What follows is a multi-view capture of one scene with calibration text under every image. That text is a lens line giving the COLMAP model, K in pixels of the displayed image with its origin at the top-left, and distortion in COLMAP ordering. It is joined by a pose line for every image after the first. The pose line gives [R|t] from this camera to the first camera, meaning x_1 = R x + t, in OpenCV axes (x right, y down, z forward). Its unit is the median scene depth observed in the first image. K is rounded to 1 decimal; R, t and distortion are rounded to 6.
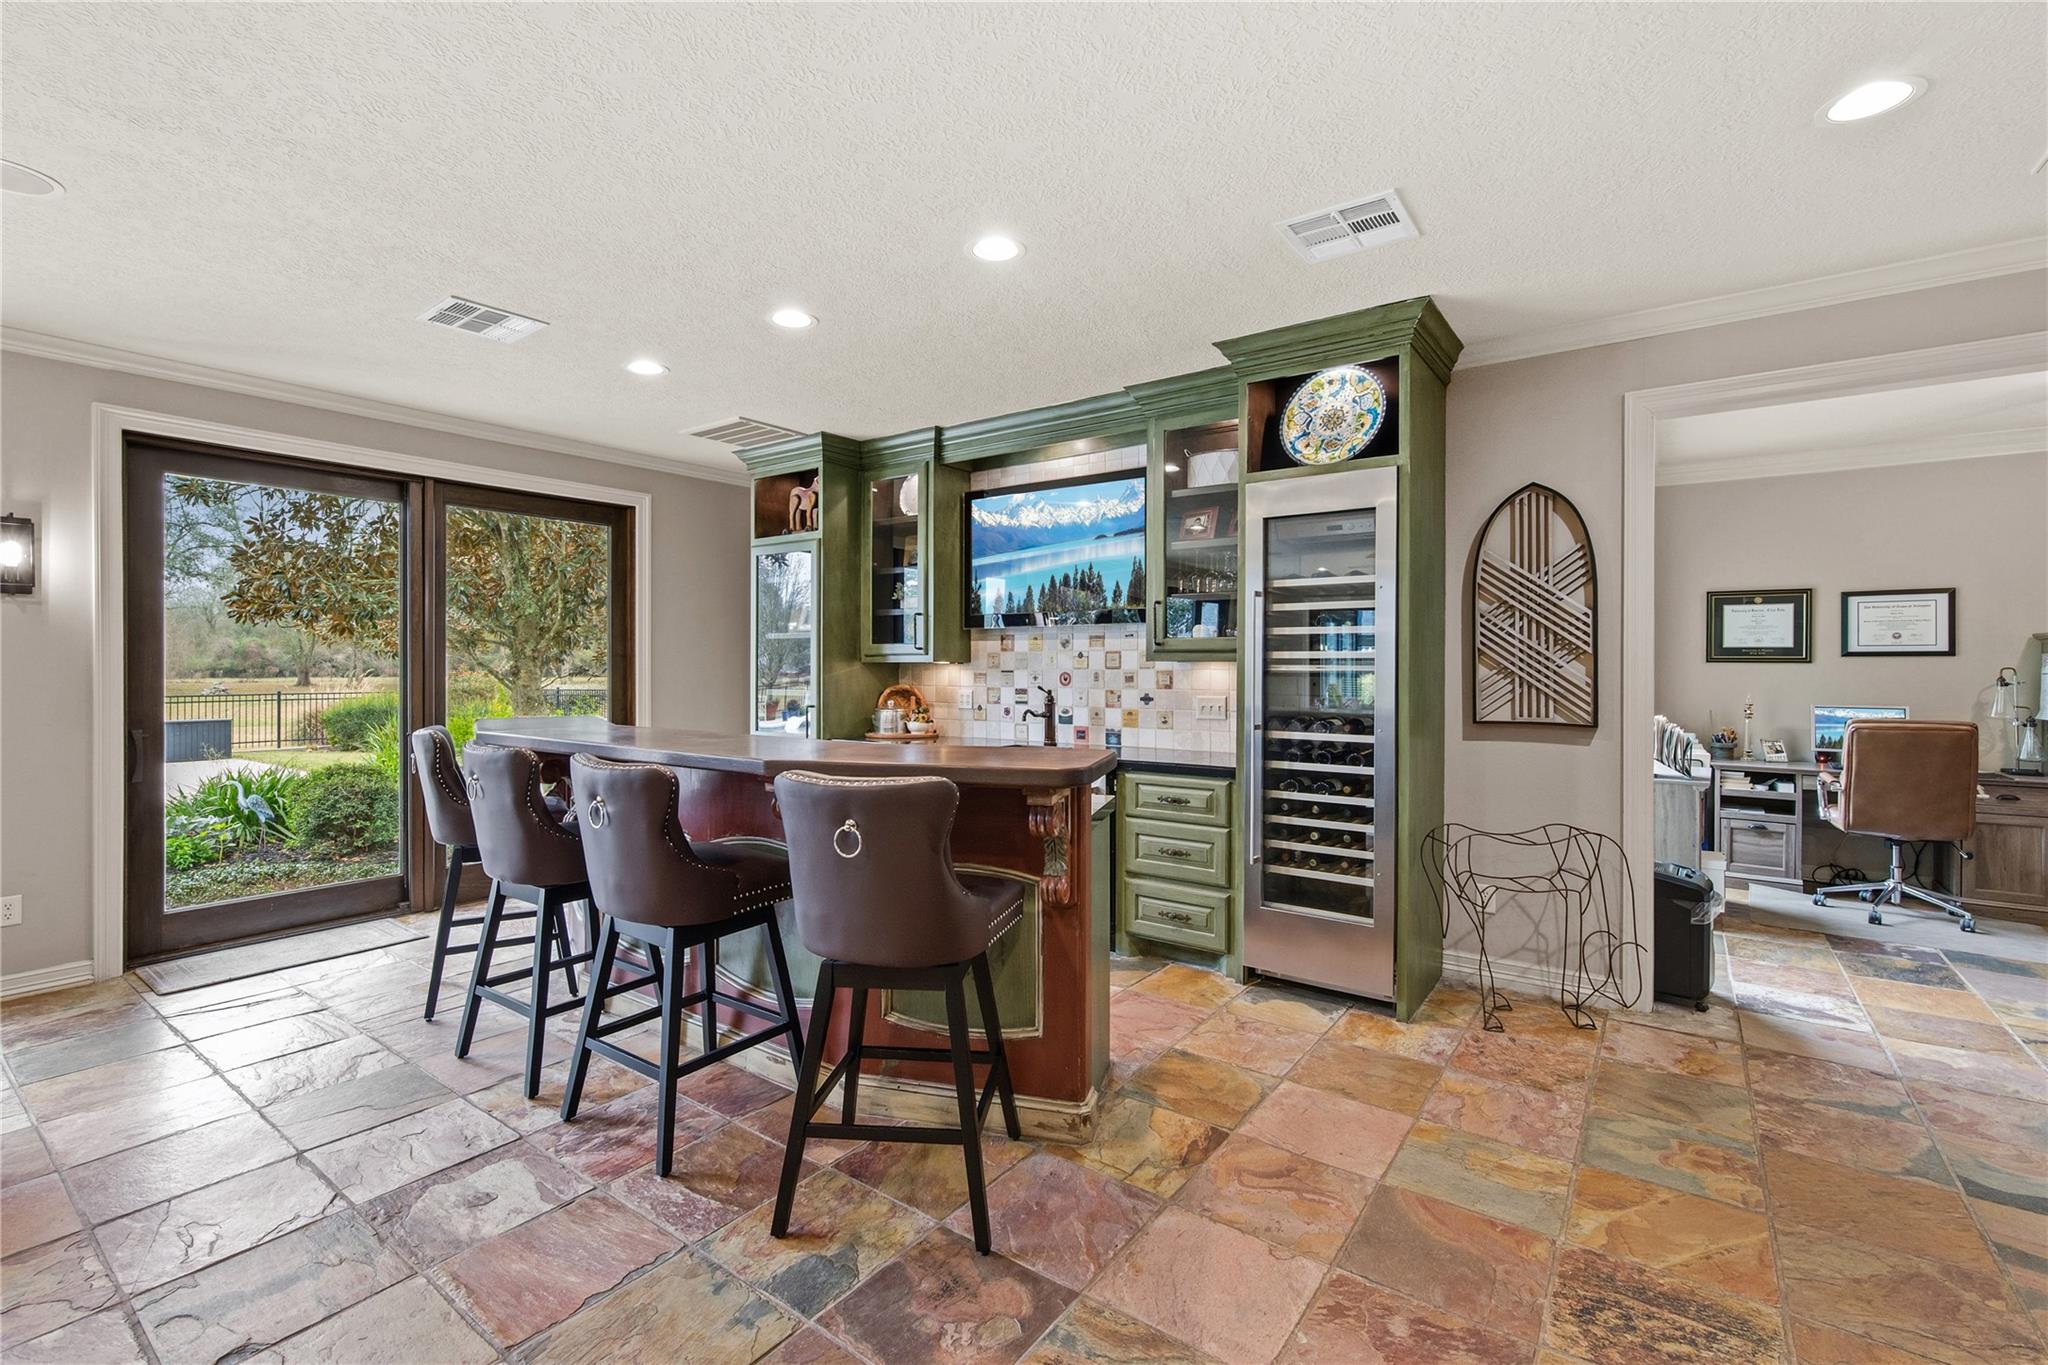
lens RADIAL K [[877.8, 0, 1031.6], [0, 877.8, 673.7], [0, 0, 1]] dist [-0.023861, -0.000239]
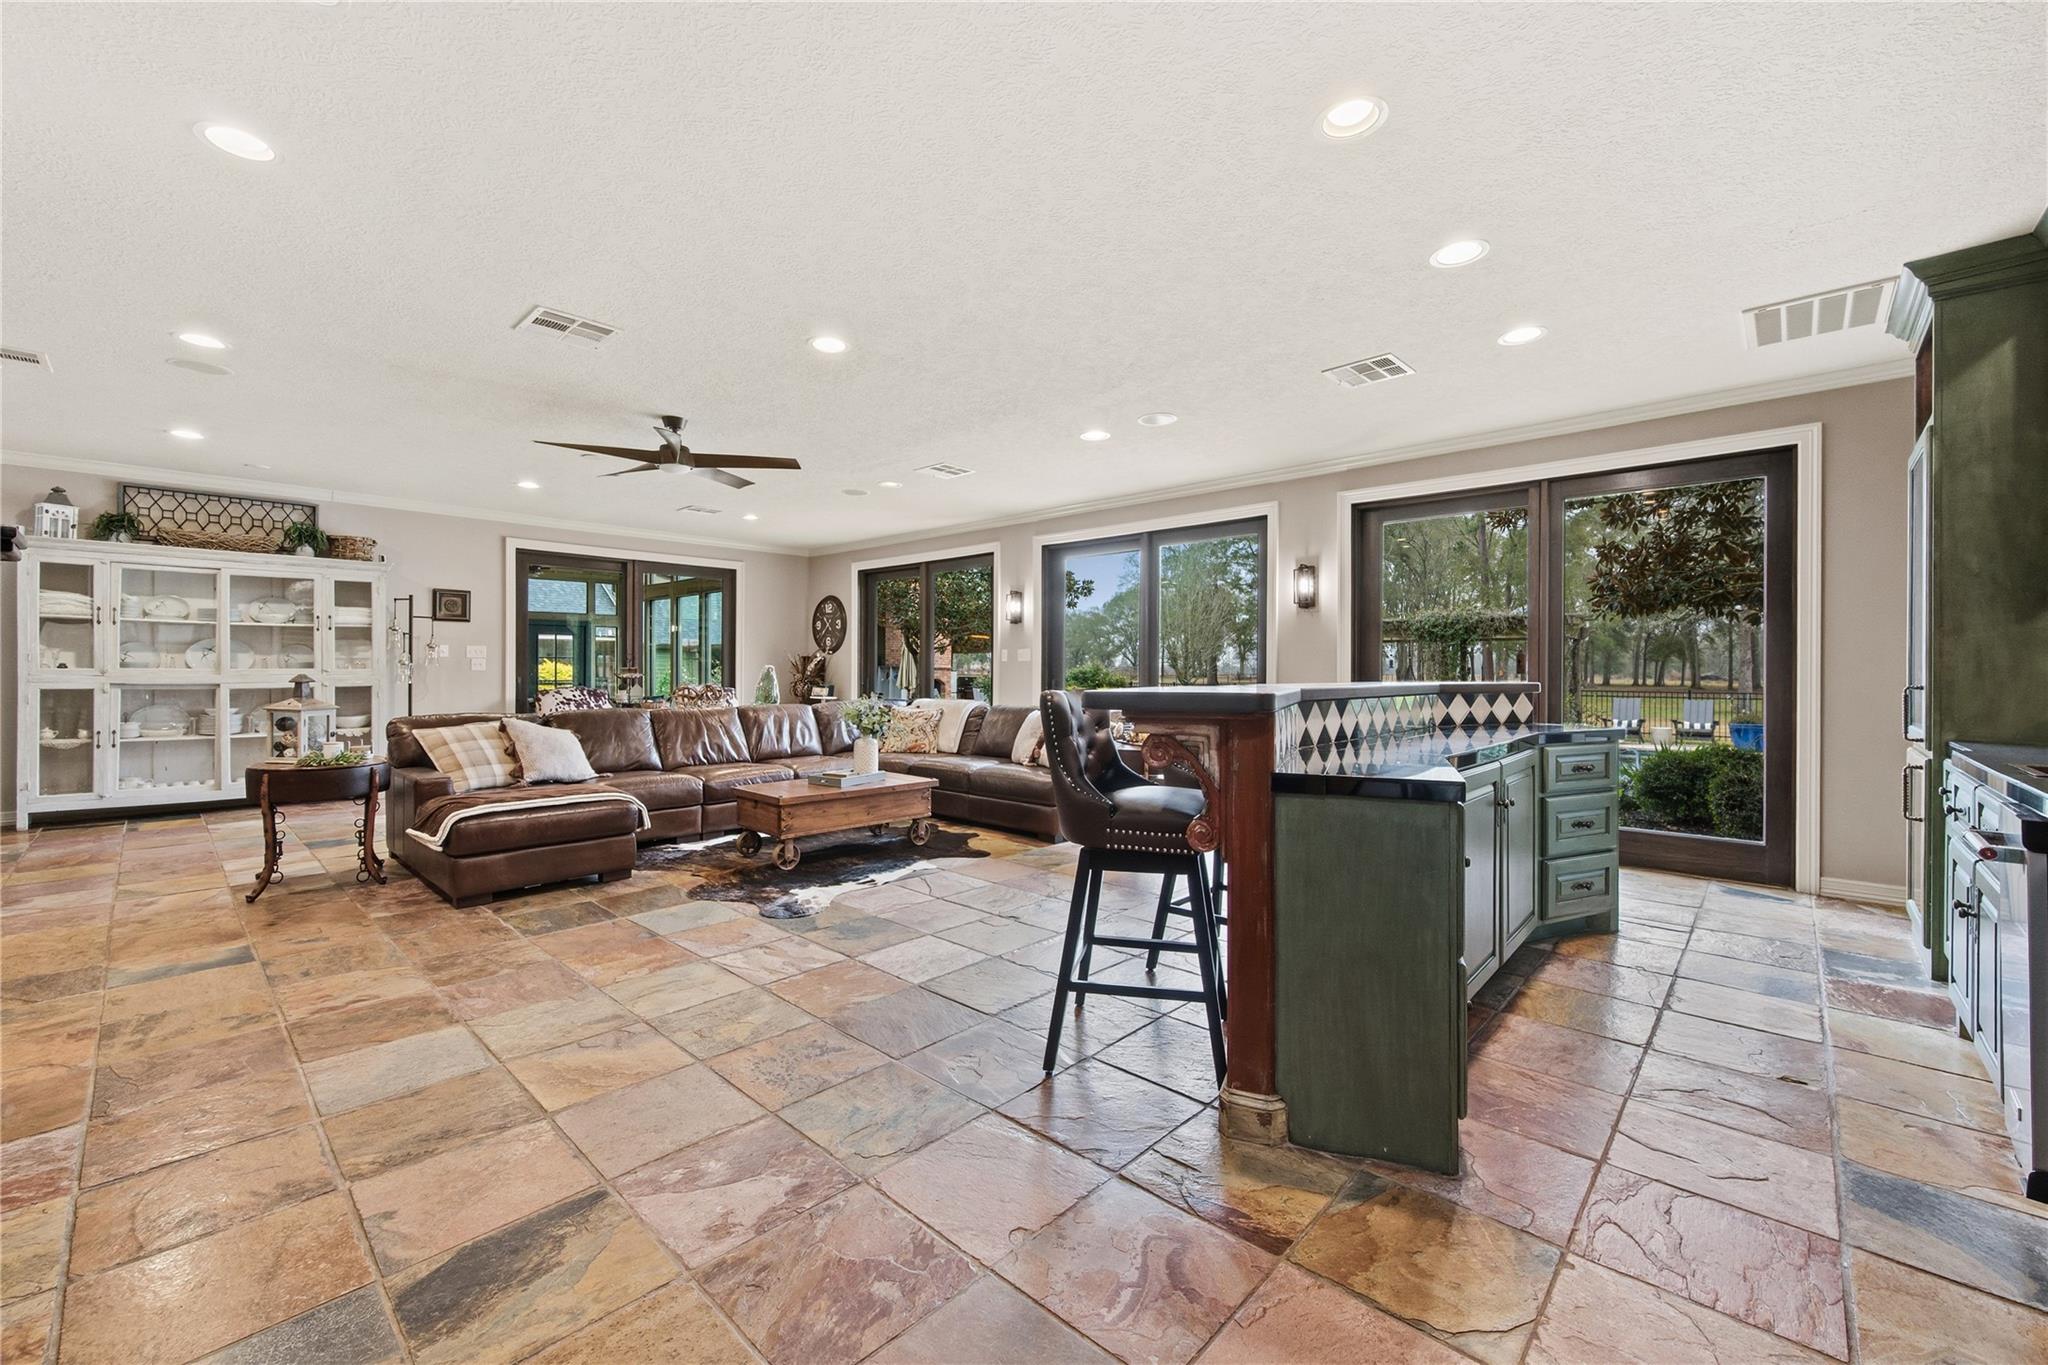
lens RADIAL K [[819.7, 0, 1030.3], [0, 819.7, 673.7], [0, 0, 1]] dist [-0.000992, 0.000135]
pose [[-0.111970, 0.002137, -0.993709, 0.783530], [-0.010942, 0.999934, 0.003383, 0.058611], [0.993651, 0.011252, -0.111939, 0.763713]]
